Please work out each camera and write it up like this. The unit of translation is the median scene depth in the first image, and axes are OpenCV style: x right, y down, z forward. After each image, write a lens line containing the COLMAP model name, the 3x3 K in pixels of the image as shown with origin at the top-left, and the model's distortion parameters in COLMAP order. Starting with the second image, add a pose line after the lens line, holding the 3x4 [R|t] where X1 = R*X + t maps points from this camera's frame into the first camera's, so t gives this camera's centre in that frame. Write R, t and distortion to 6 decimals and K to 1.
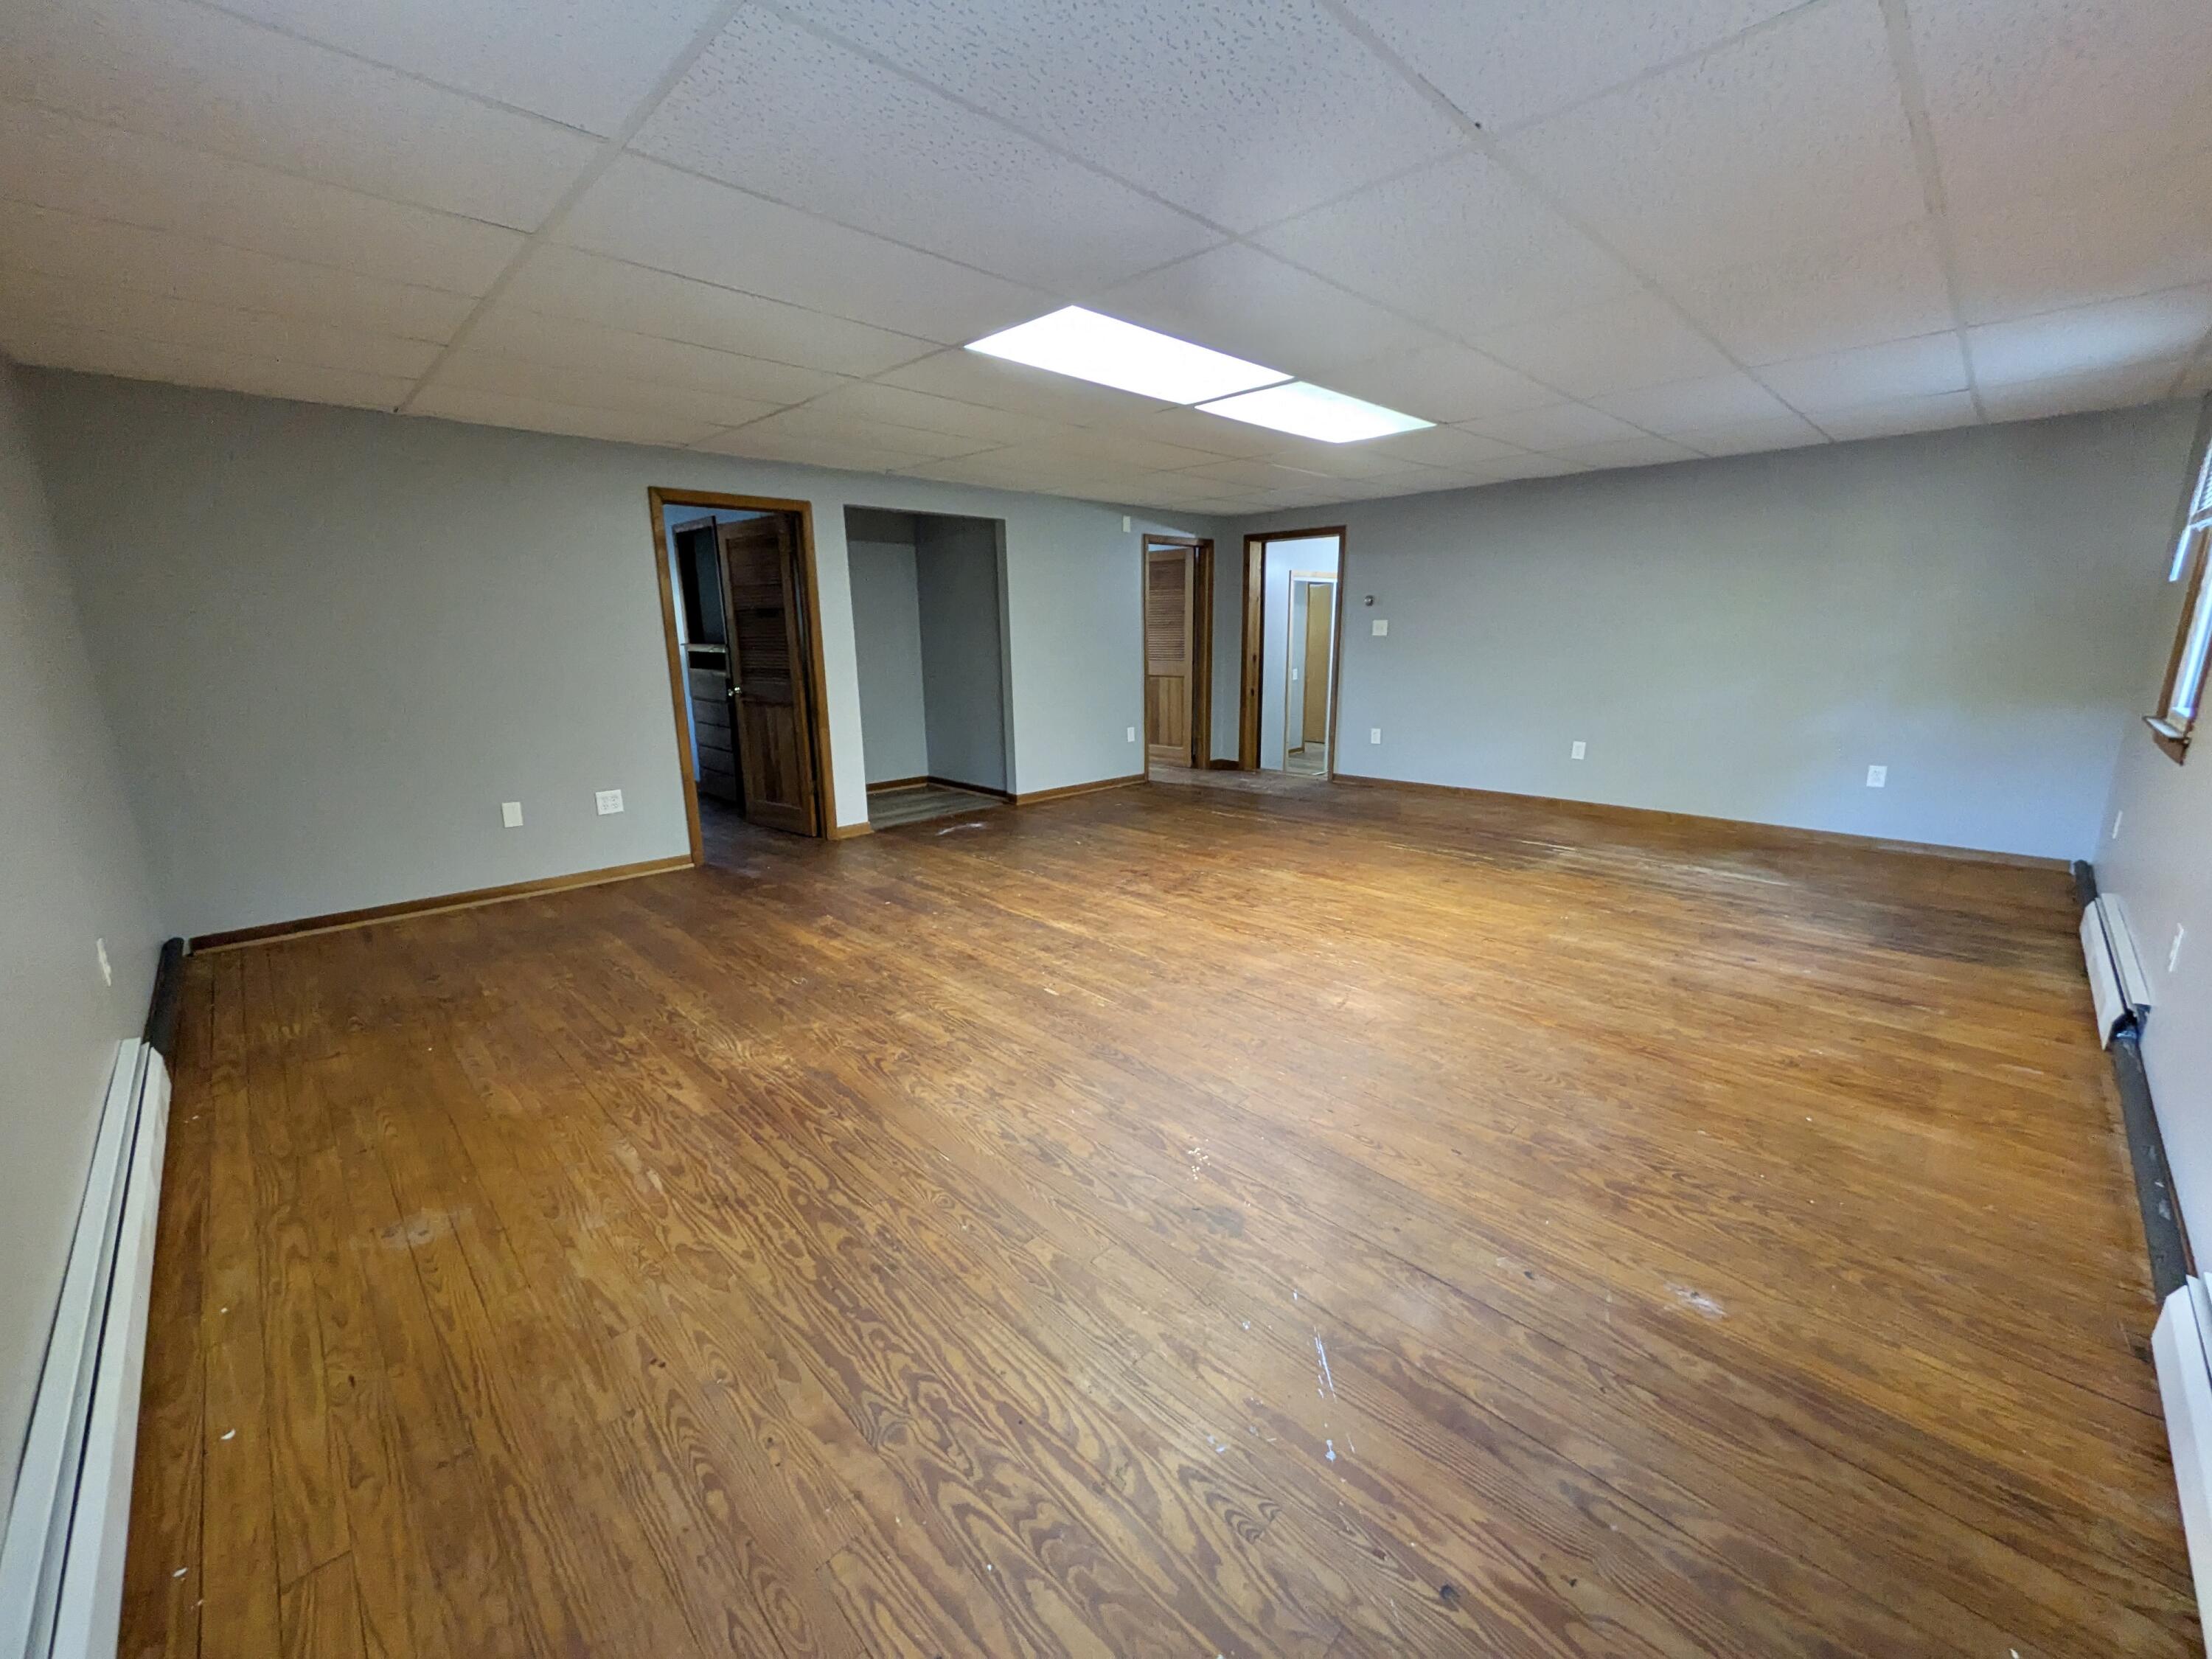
lens RADIAL K [[879.4, 0, 1108.2], [0, 879.4, 829.3], [0, 0, 1]] dist [-0.001605, -0.000418]
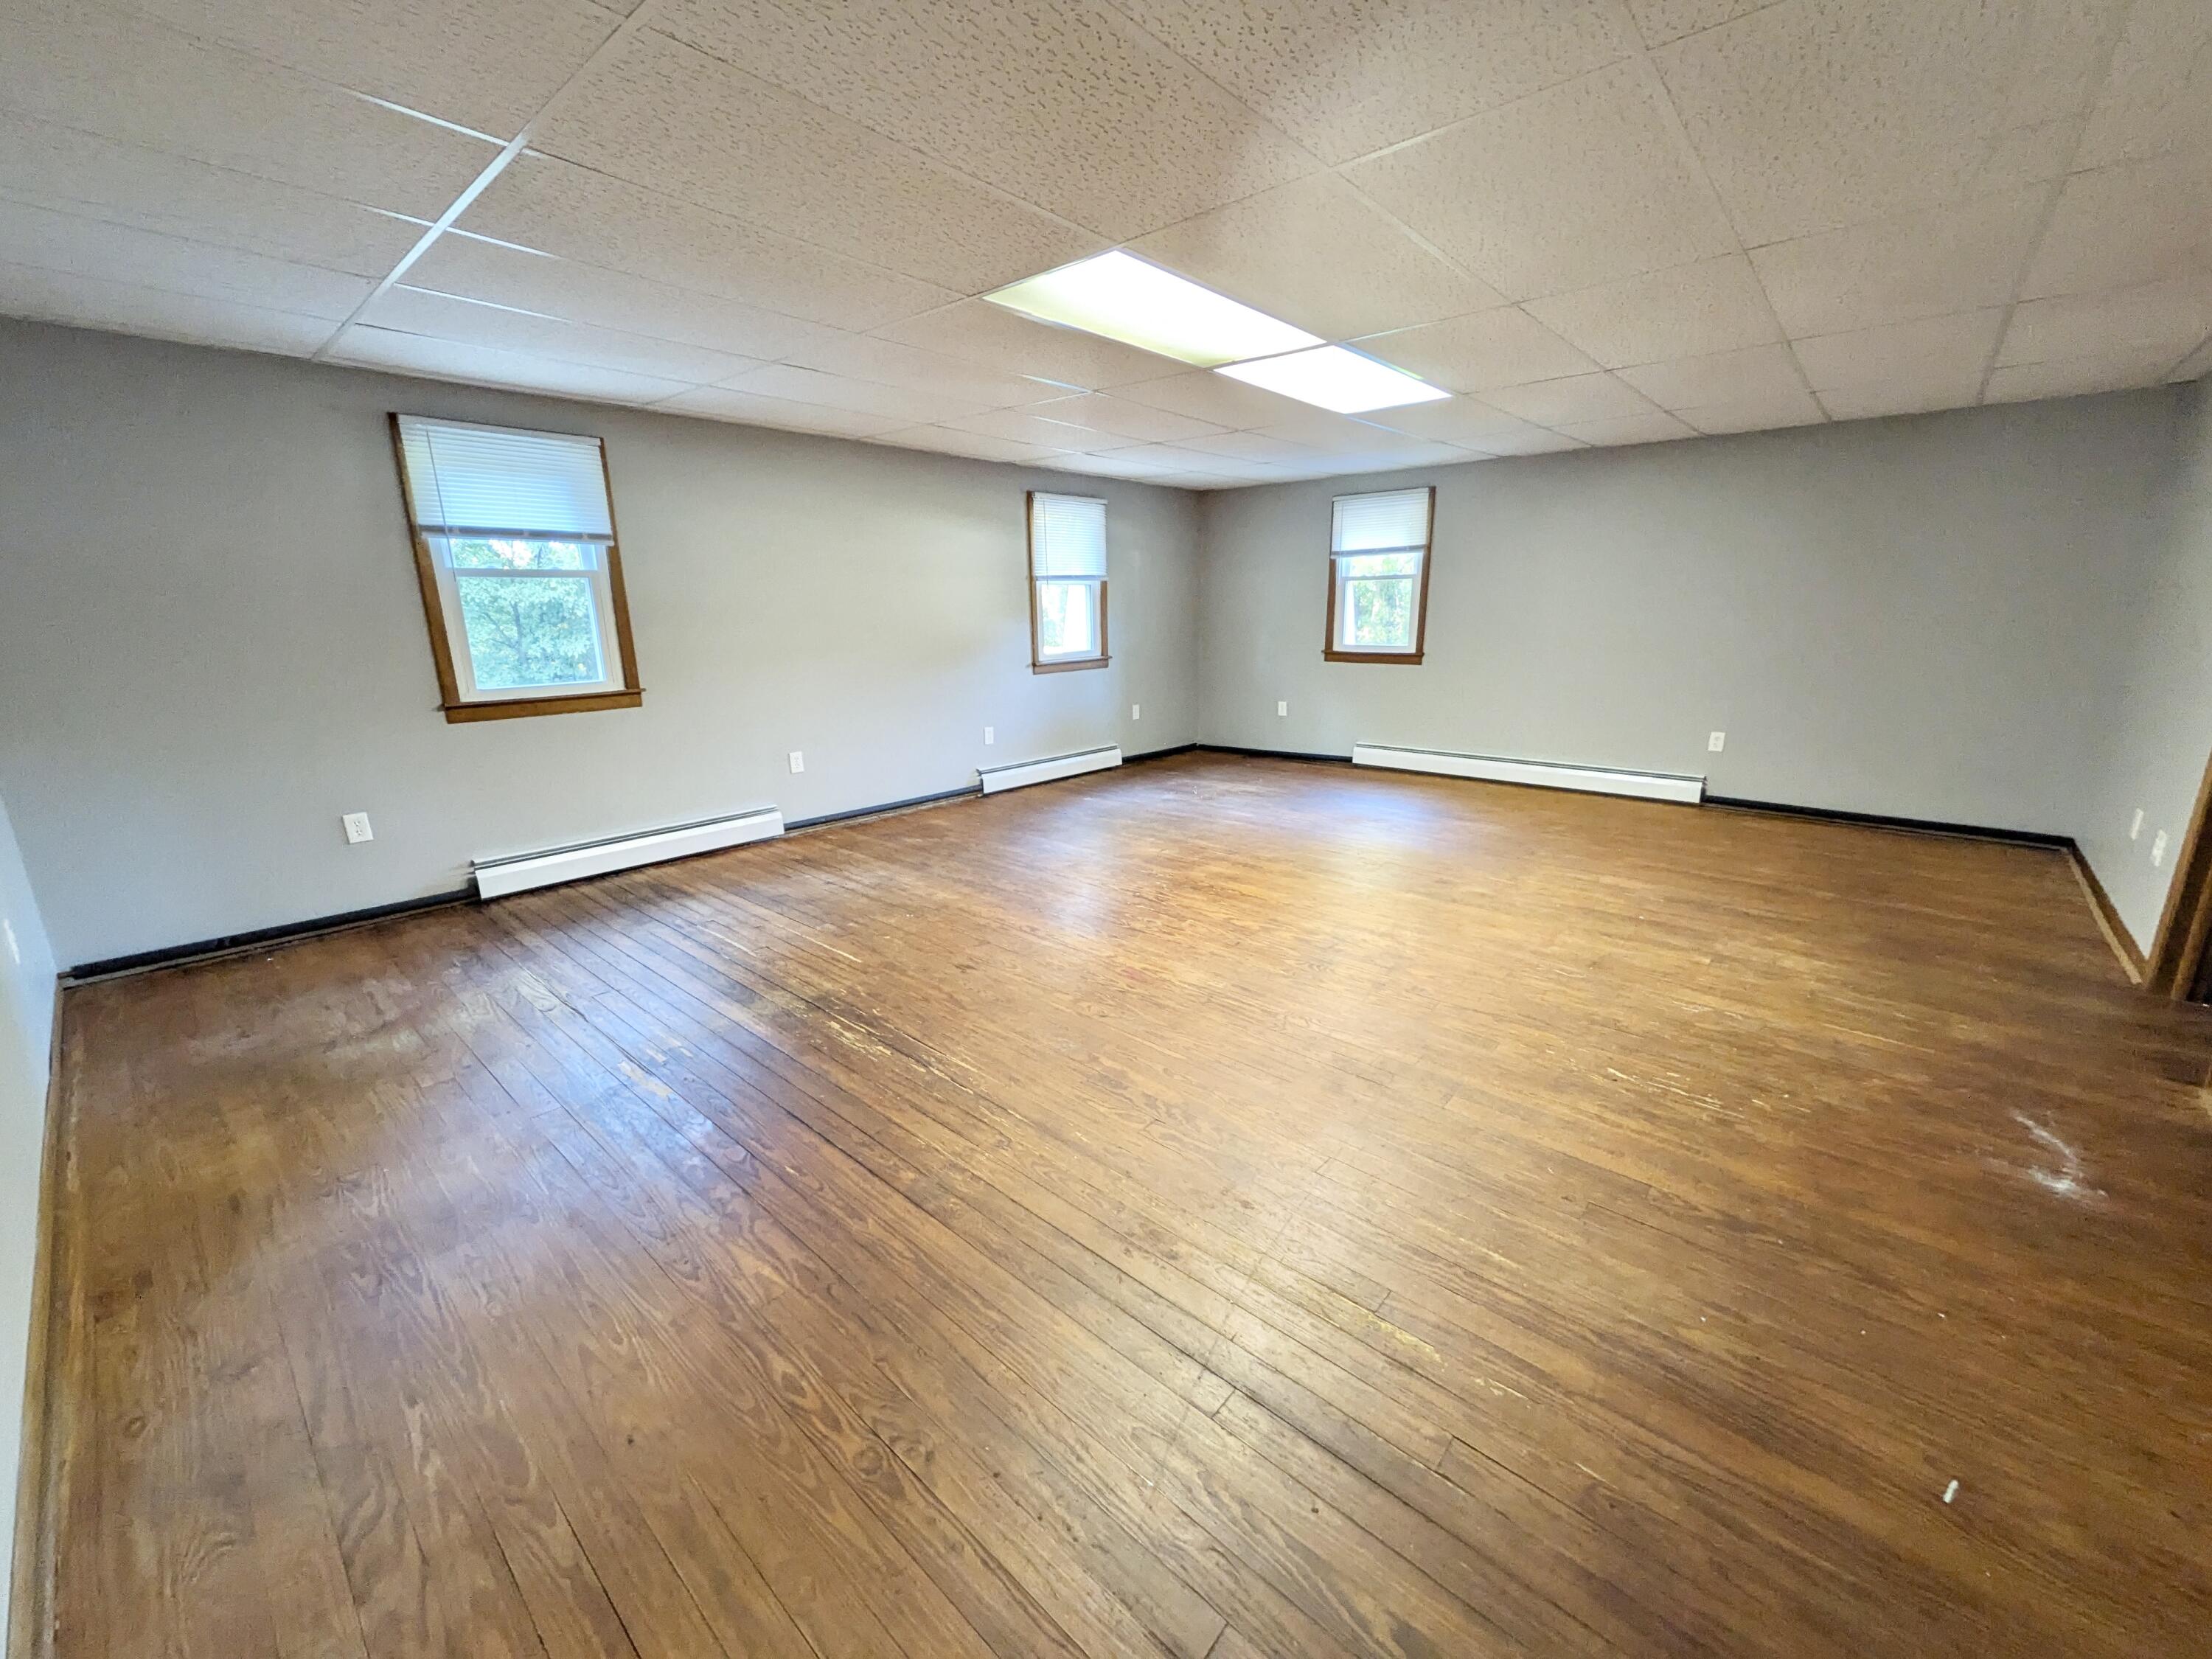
lens RADIAL K [[879.4, 0, 1105.1], [0, 879.4, 826.3], [0, 0, 1]] dist [-0.001605, -0.000418]
pose [[-0.997698, 0.033909, -0.058723, 0.403635], [0.002779, 0.885716, 0.464219, -0.492011], [0.067753, 0.462988, -0.883772, 2.055815]]
